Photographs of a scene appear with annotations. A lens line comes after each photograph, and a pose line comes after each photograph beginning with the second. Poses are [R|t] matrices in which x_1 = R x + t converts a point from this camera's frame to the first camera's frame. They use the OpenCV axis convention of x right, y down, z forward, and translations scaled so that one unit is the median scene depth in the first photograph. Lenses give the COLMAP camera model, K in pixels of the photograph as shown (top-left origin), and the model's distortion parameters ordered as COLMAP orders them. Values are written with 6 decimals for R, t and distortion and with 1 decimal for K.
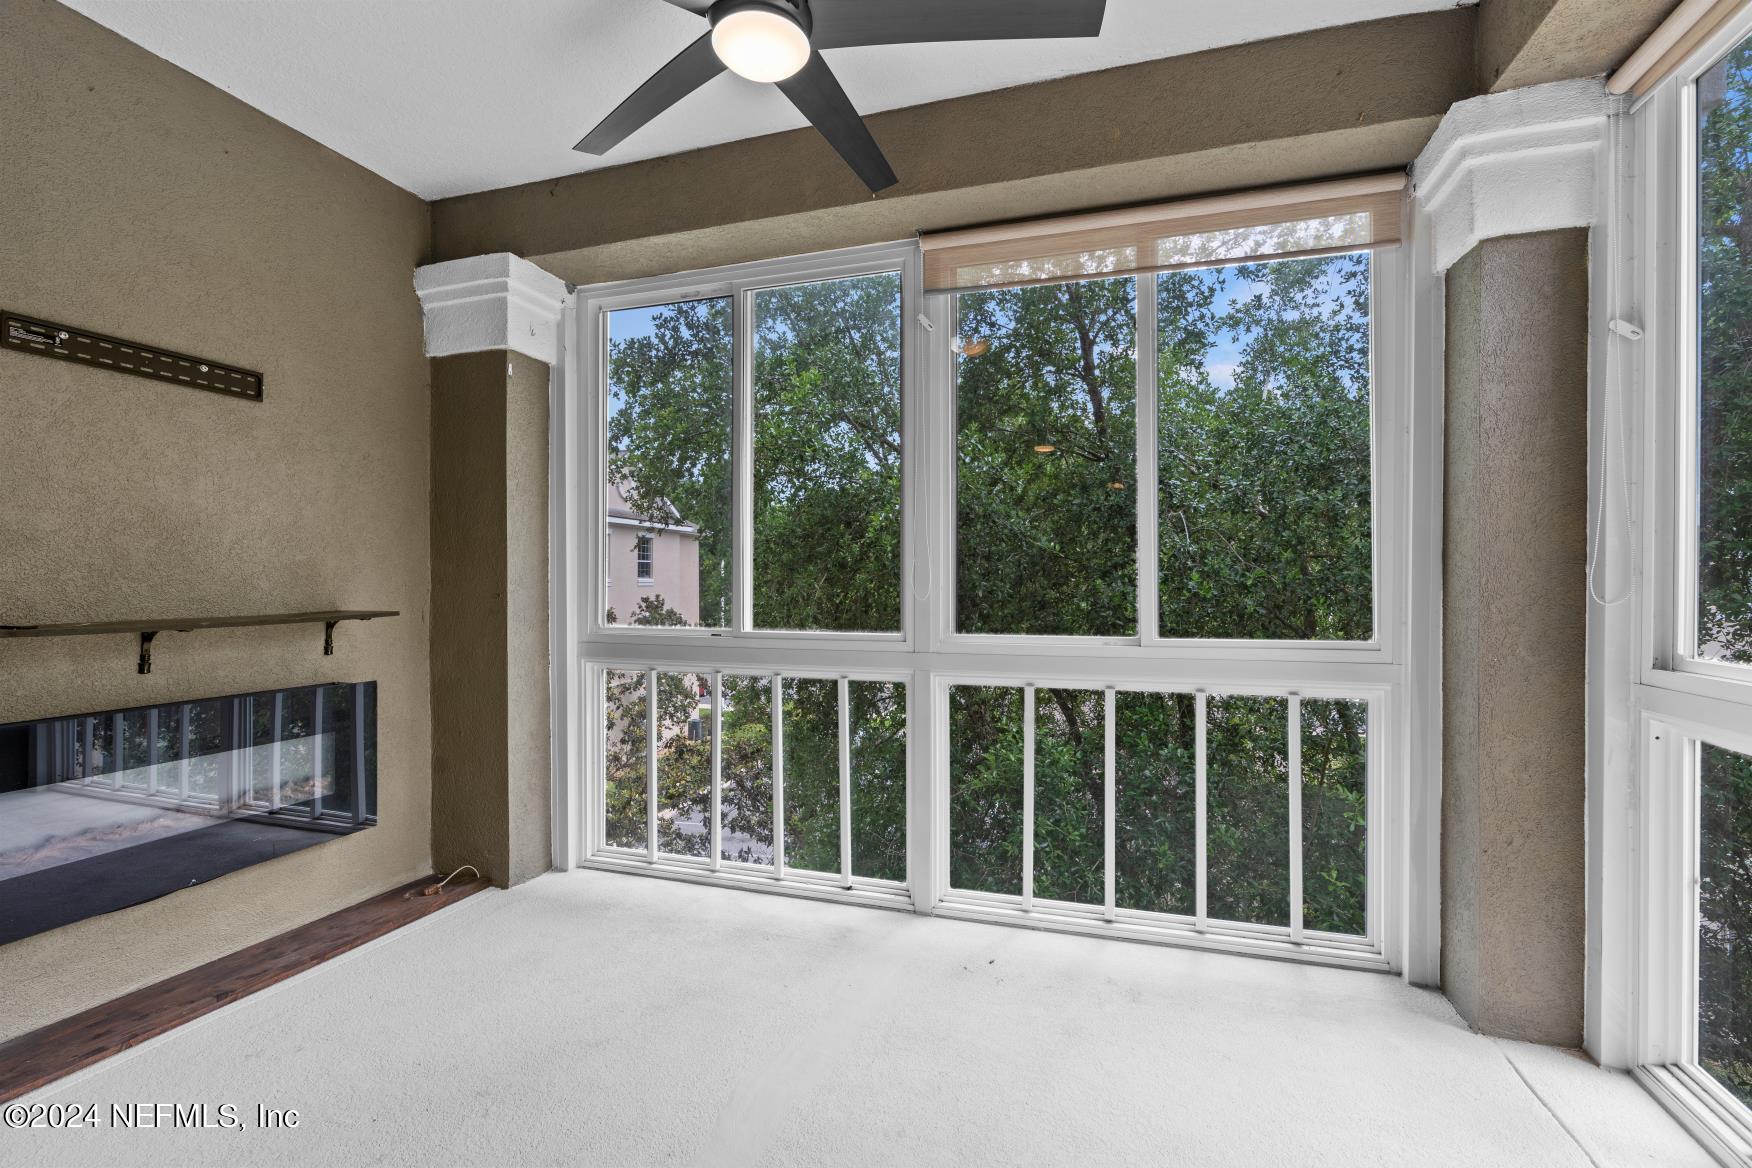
lens RADIAL K [[790.5, 0, 877.5], [0, 790.5, 584.0], [0, 0, 1]] dist [-0.000282, 0.000653]
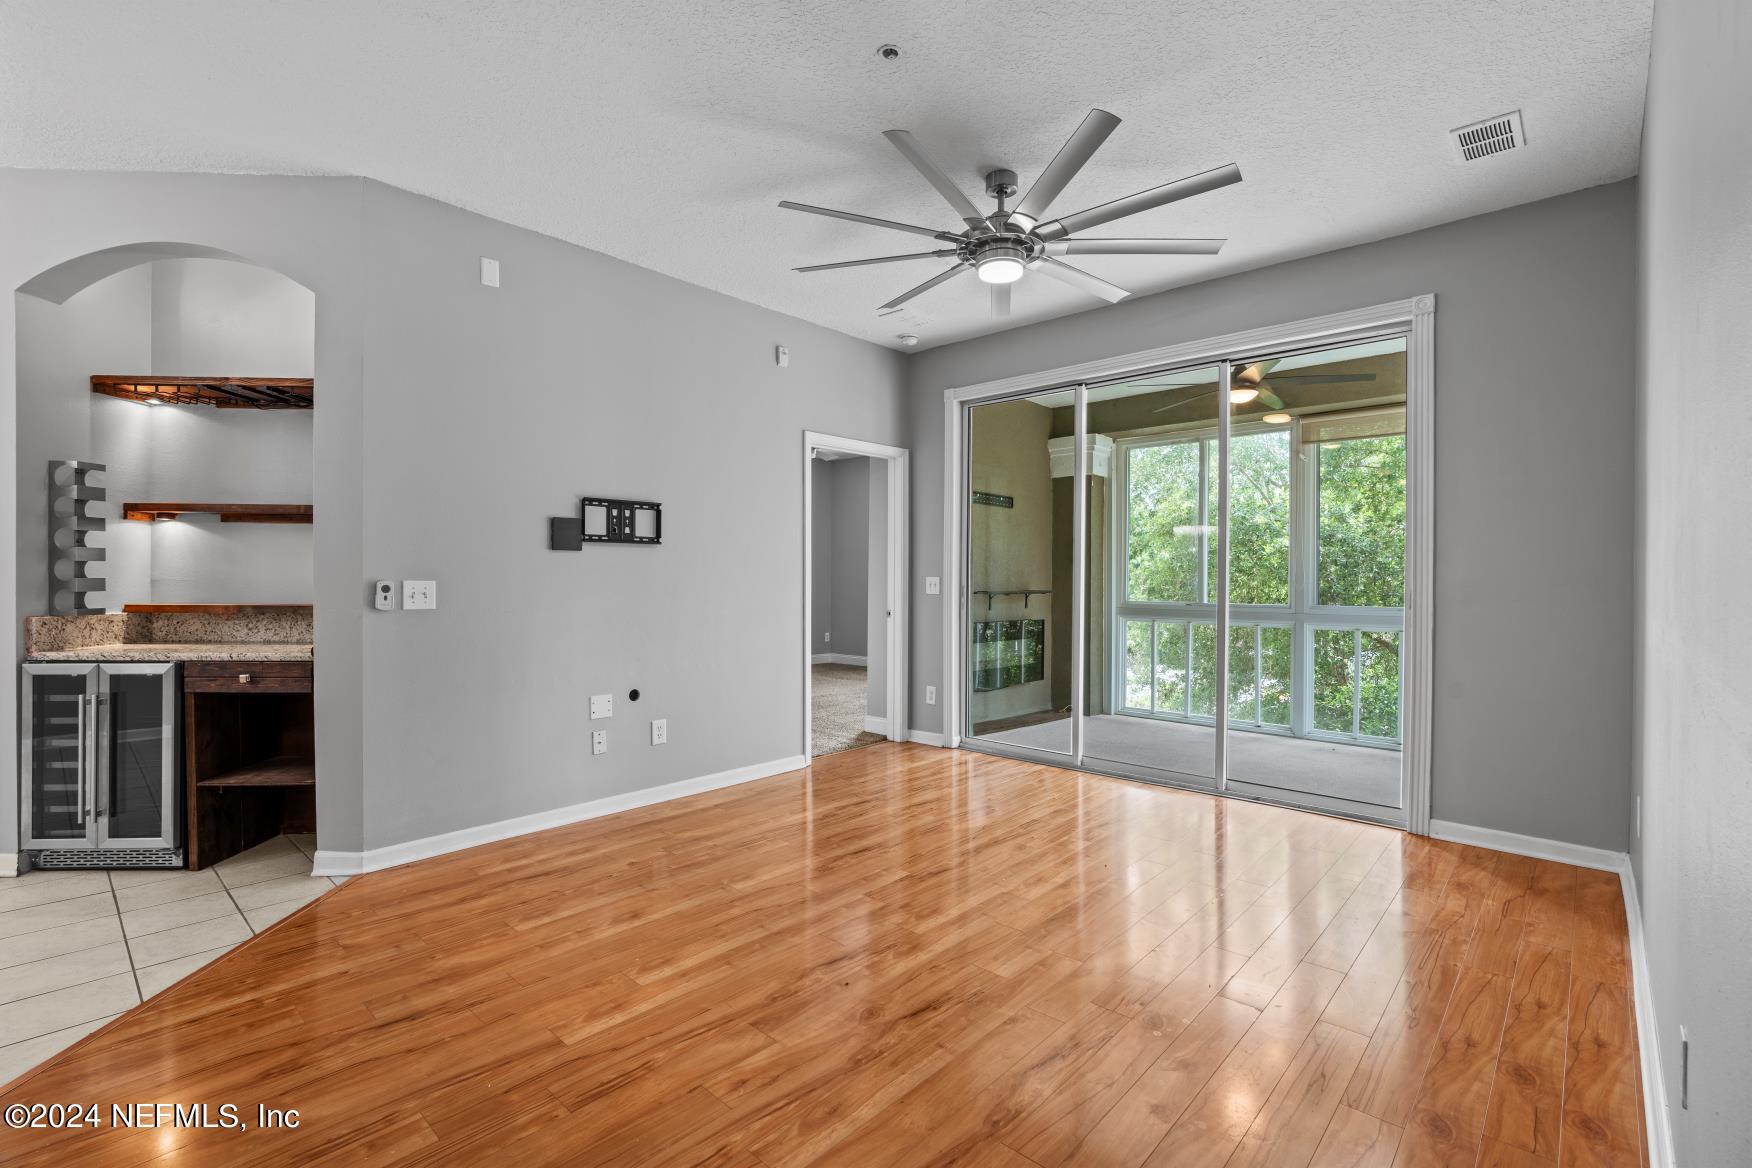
lens RADIAL K [[790.5, 0, 883.7], [0, 790.5, 574.5], [0, 0, 1]] dist [-0.000282, 0.000653]
pose [[0.911813, 0.010004, -0.410485, -0.094573], [-0.012952, 0.999906, -0.004400, 0.002022], [0.410402, 0.009329, 0.911857, -1.455636]]
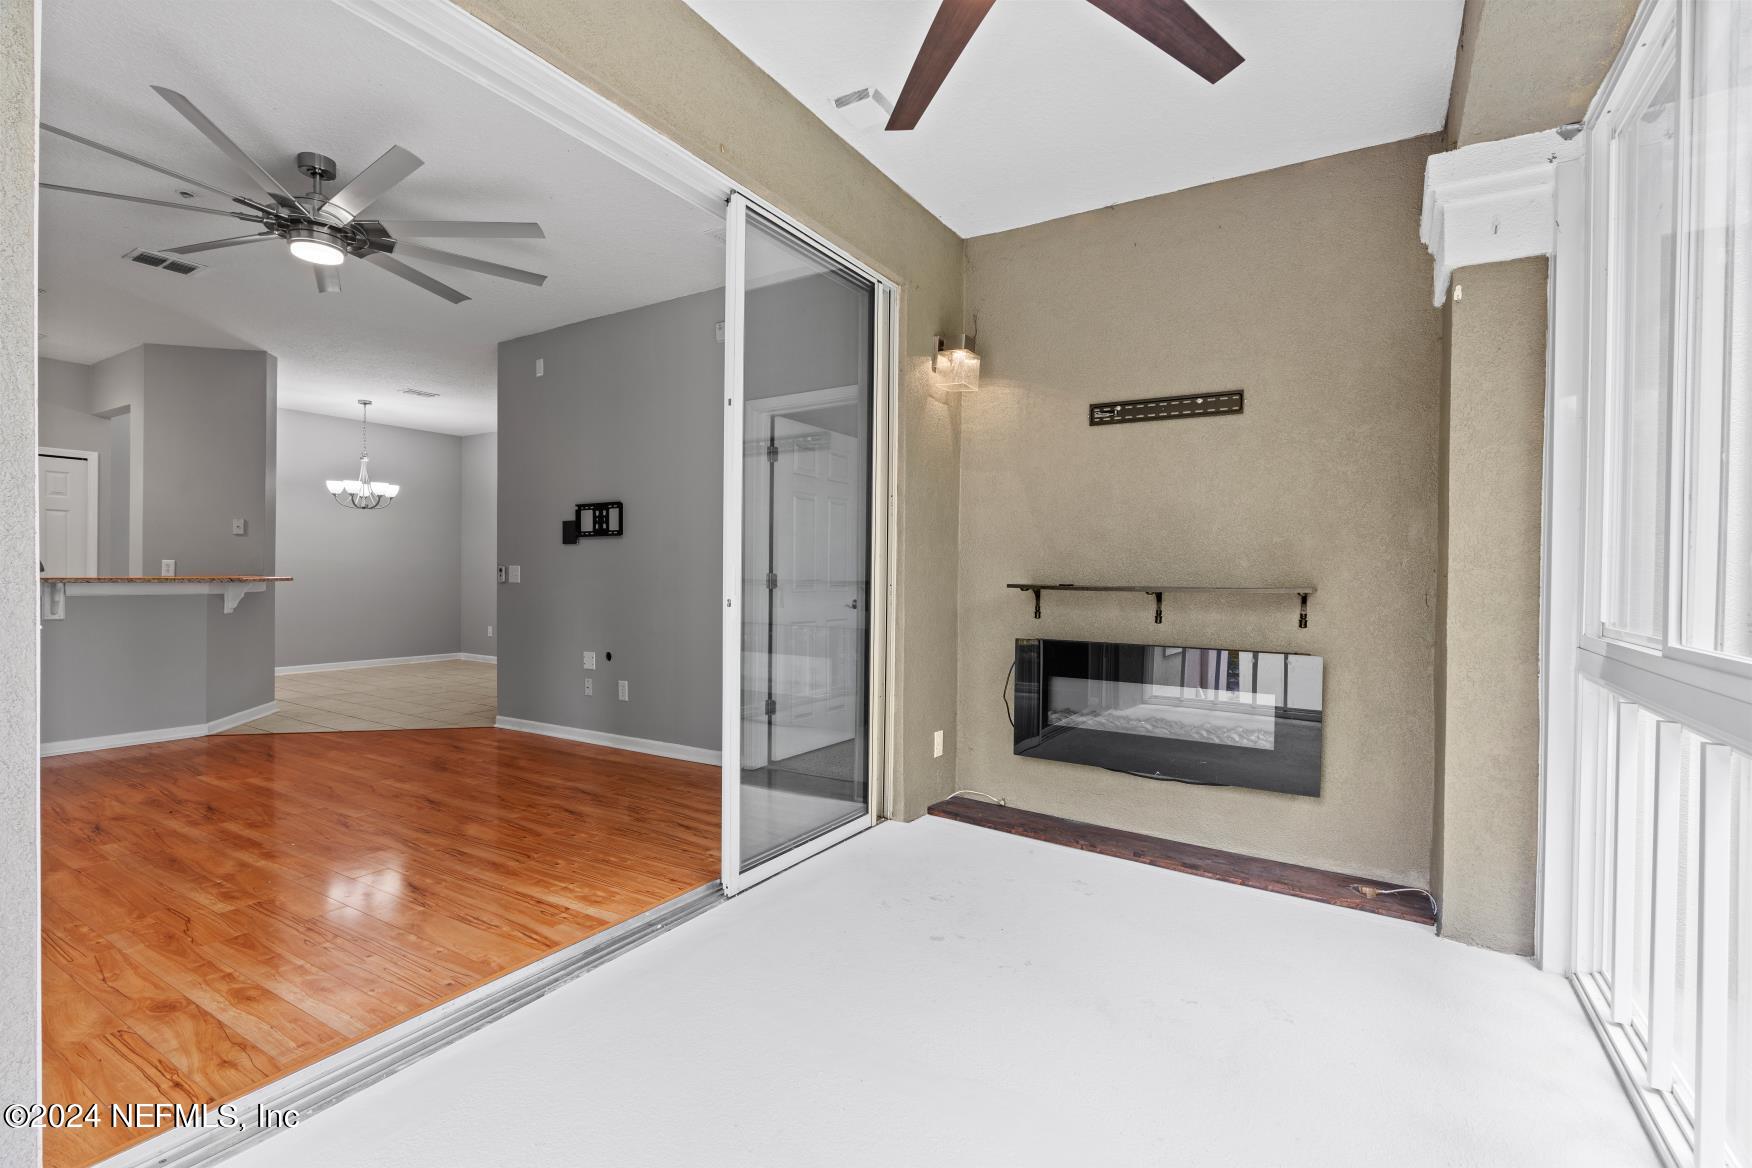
lens RADIAL K [[790.5, 0, 874.0], [0, 790.5, 574.0], [0, 0, 1]] dist [-0.000282, 0.000653]
pose [[-0.239951, 0.009971, -0.970734, 0.519003], [-0.006308, 0.999910, 0.011830, 0.006859], [0.970765, 0.008962, -0.239866, 0.707617]]
